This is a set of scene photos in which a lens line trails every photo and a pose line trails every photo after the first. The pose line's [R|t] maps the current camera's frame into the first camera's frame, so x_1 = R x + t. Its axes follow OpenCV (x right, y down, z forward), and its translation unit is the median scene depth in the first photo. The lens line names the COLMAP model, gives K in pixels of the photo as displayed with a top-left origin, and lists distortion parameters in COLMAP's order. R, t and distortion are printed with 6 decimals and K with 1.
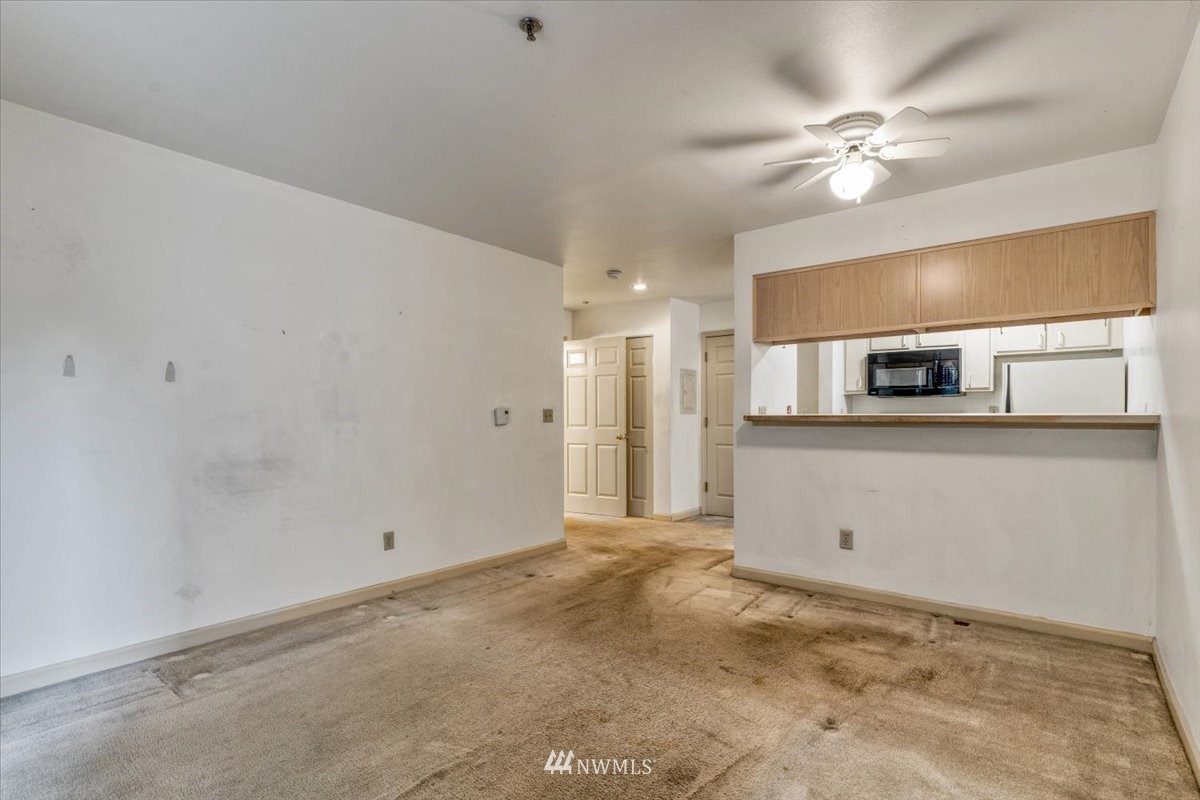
lens RADIAL K [[579.2, 0, 603.6], [0, 579.2, 389.1], [0, 0, 1]] dist [0.002570, -0.000128]
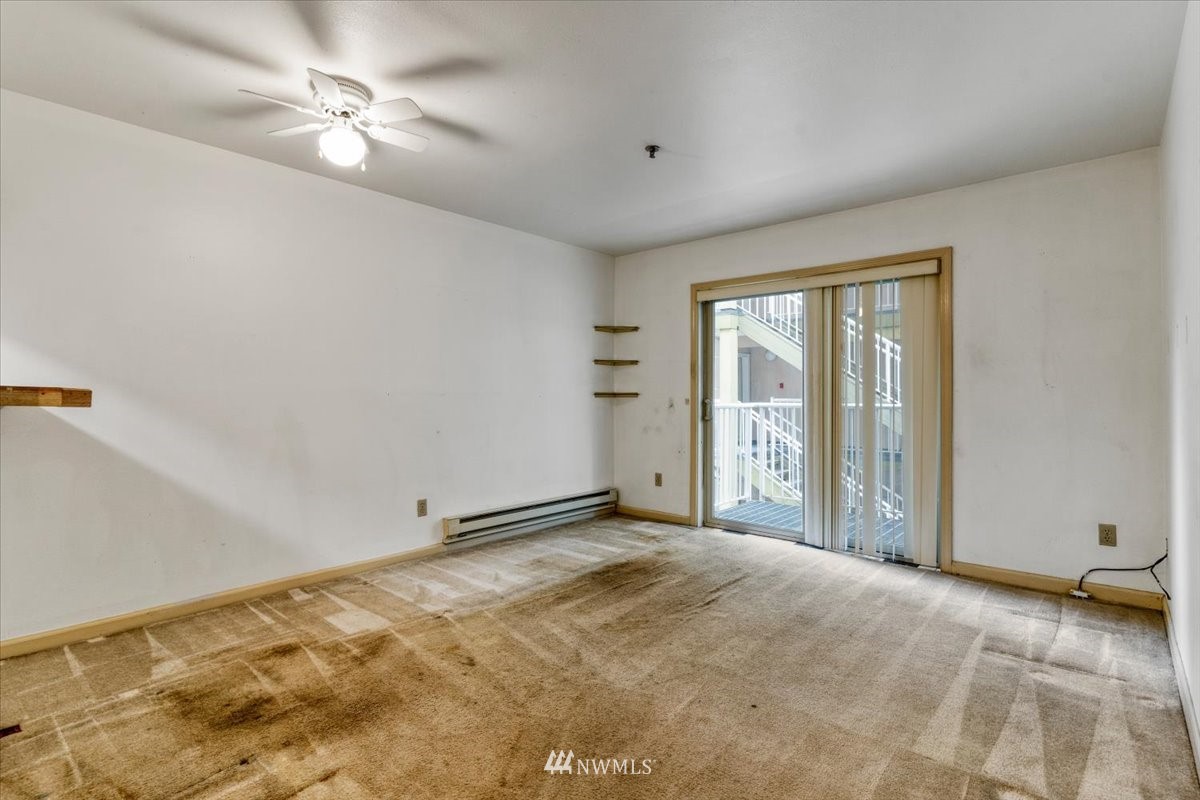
lens RADIAL K [[579.2, 0, 603.6], [0, 579.2, 389.1], [0, 0, 1]] dist [0.002570, -0.000128]
pose [[-0.998768, 0.003911, 0.049464, -0.032021], [0.001543, 0.998855, -0.047818, 0.055750], [-0.049594, -0.047683, -0.997631, 1.256044]]
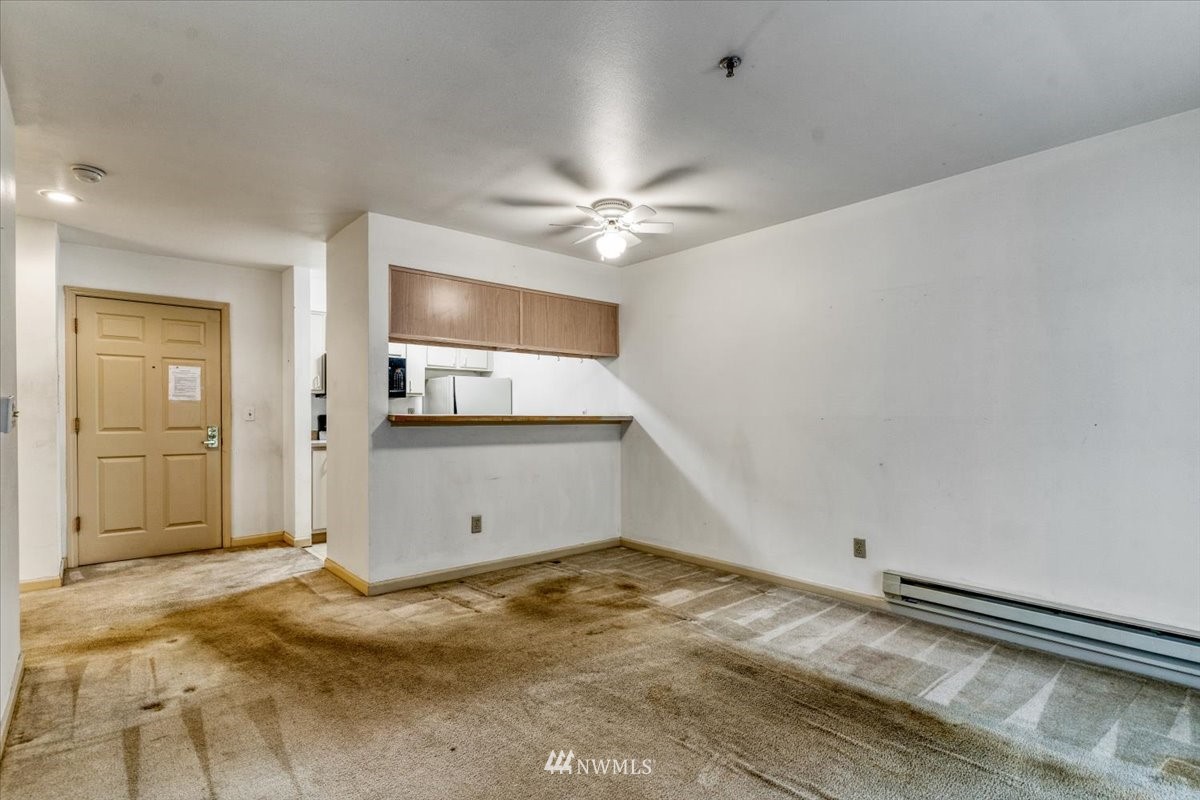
lens RADIAL K [[589.7, 0, 597.9], [0, 589.7, 390.4], [0, 0, 1]] dist [0.001546, -0.000001]
pose [[0.182567, 0.044614, 0.982181, -0.626339], [-0.046917, 0.998227, -0.036622, 0.024988], [-0.982073, -0.039395, 0.184337, 0.509503]]
